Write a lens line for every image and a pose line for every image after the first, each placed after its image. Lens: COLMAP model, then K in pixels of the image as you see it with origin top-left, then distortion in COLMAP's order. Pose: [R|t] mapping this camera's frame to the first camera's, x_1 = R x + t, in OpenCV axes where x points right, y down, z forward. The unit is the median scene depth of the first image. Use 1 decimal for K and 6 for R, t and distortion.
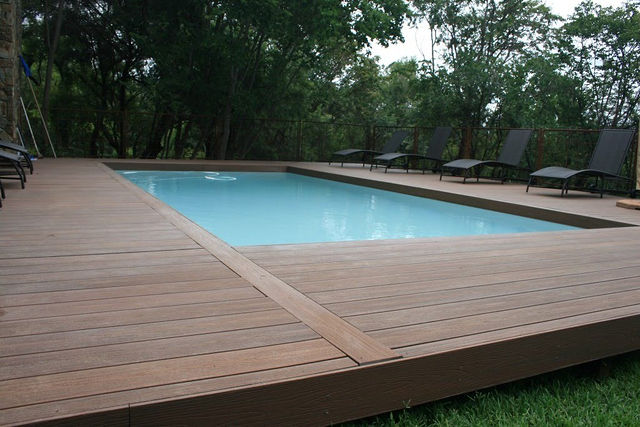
lens RADIAL K [[556.3, 0, 319.8], [0, 556.3, 214.2], [0, 0, 1]] dist [-0.018400, 0.003252]
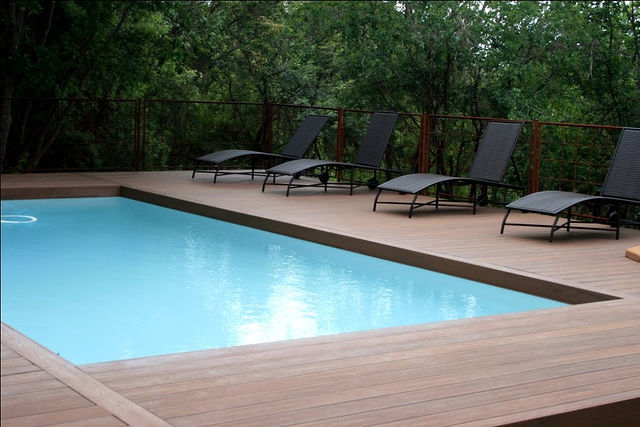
lens RADIAL K [[1039.0, 0, 319.7], [0, 1039.0, 212.8], [0, 0, 1]] dist [0.197055, 0.000000]
pose [[0.990611, -0.015119, 0.135873, -0.002213], [0.019319, 0.999374, -0.029646, -0.103986], [-0.135340, 0.031993, 0.990283, -0.572177]]
